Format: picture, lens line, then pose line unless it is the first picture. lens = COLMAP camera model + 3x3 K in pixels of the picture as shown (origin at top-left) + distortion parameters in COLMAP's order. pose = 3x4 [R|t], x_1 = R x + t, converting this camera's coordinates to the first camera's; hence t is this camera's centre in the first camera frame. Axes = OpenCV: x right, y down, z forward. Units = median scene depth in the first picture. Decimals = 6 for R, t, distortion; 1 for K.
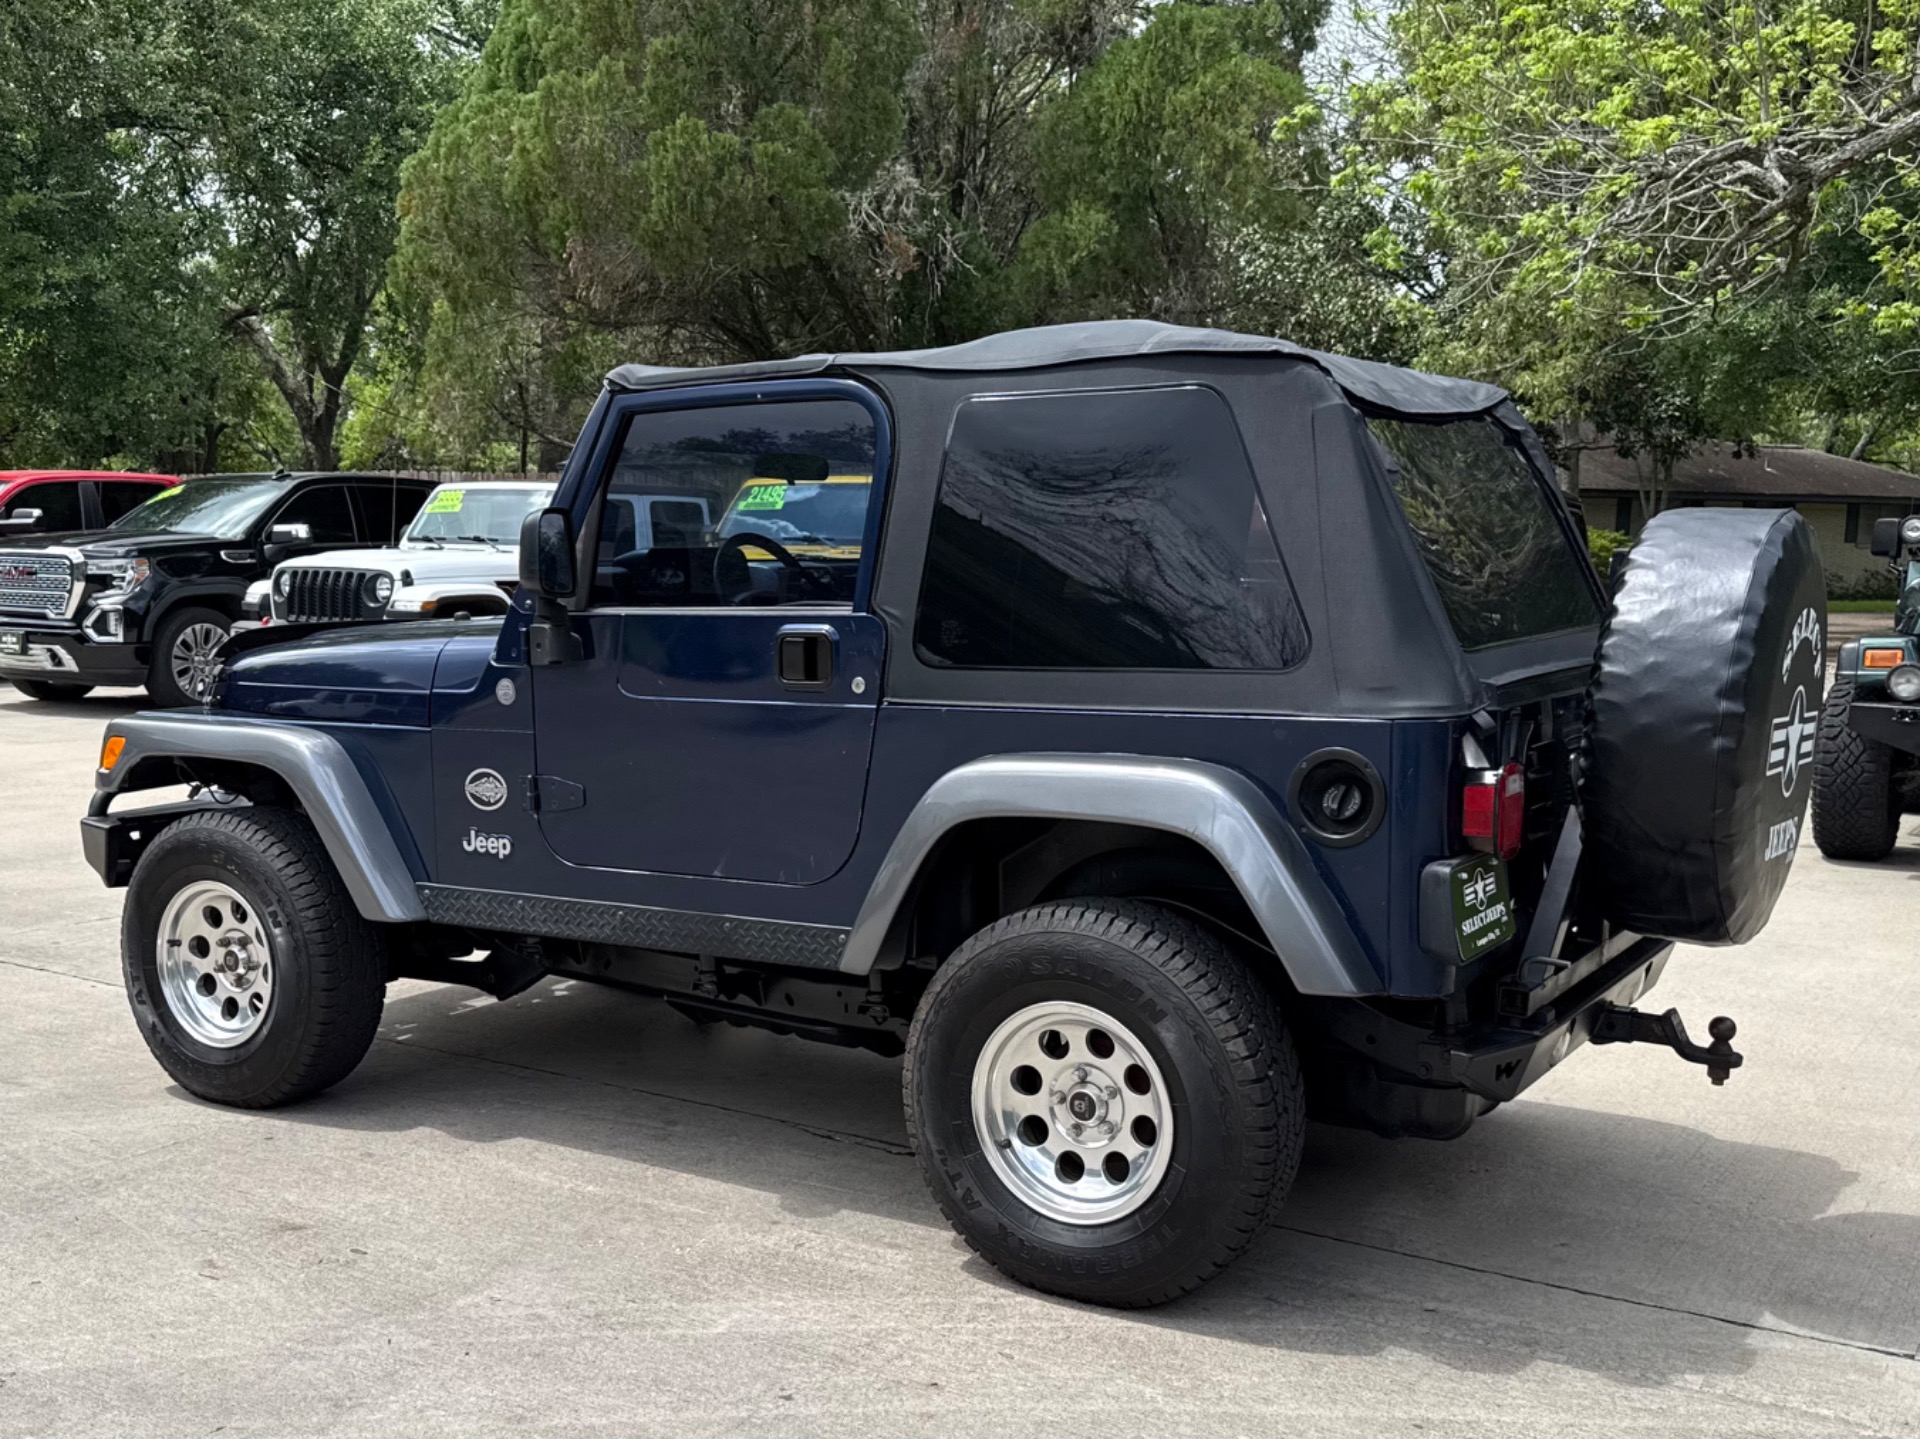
lens RADIAL K [[2106.3, 0, 958.6], [0, 2106.3, 816.7], [0, 0, 1]] dist [0.083605, 0.000000]
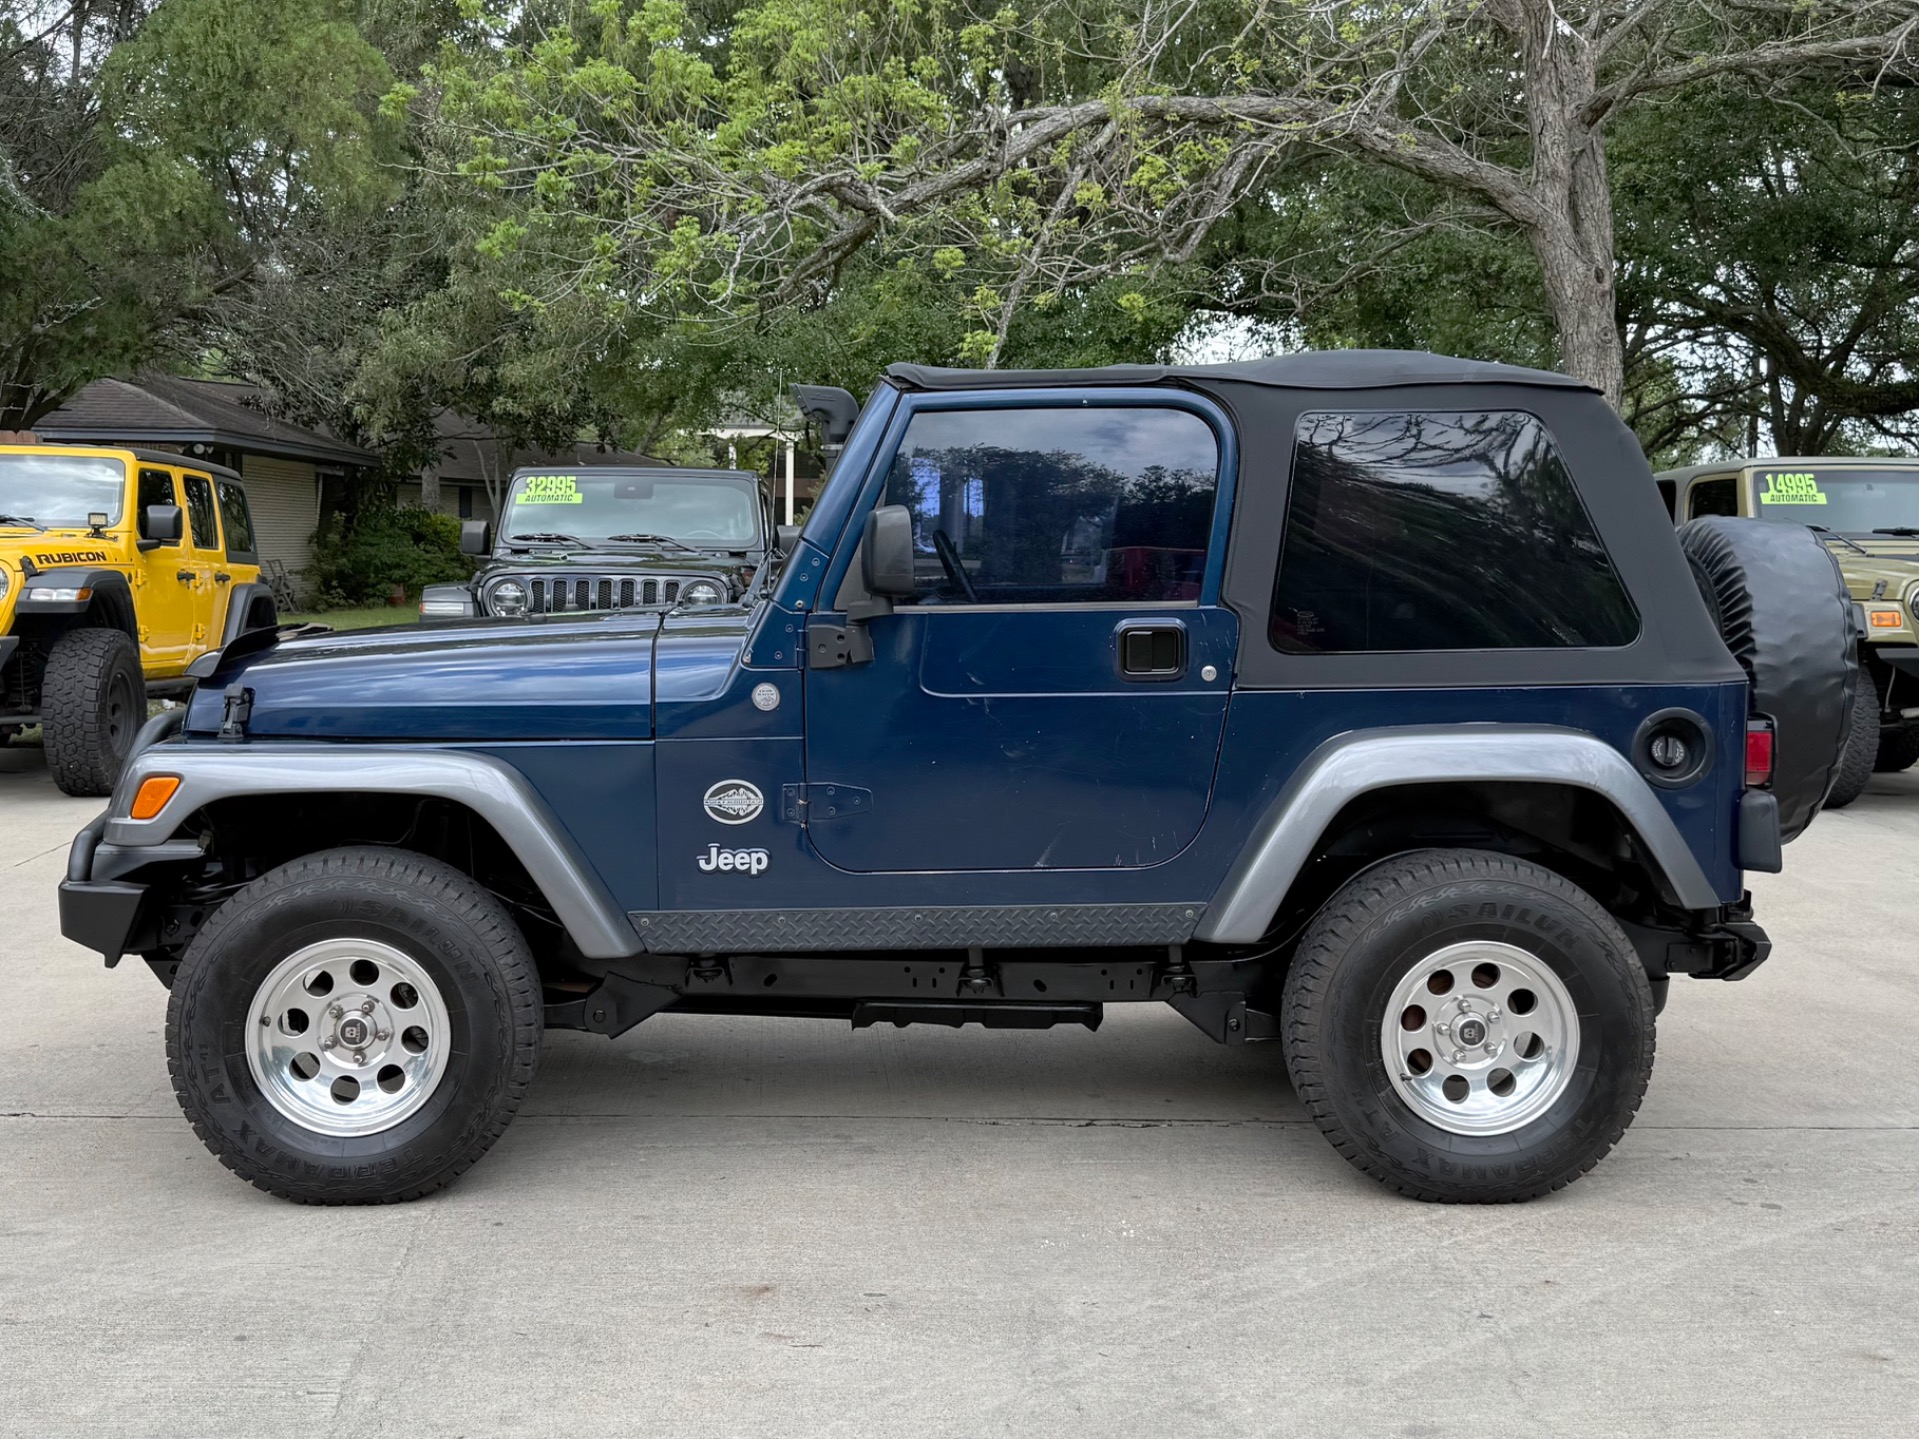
lens RADIAL K [[2158.0, 0, 962.8], [0, 2158.0, 711.0], [0, 0, 1]] dist [0.056102, 0.000000]
pose [[0.806333, -0.045369, 0.589719, -0.838669], [0.069954, 0.997371, -0.018919, -0.033263], [-0.587310, 0.056508, 0.807387, 0.200174]]
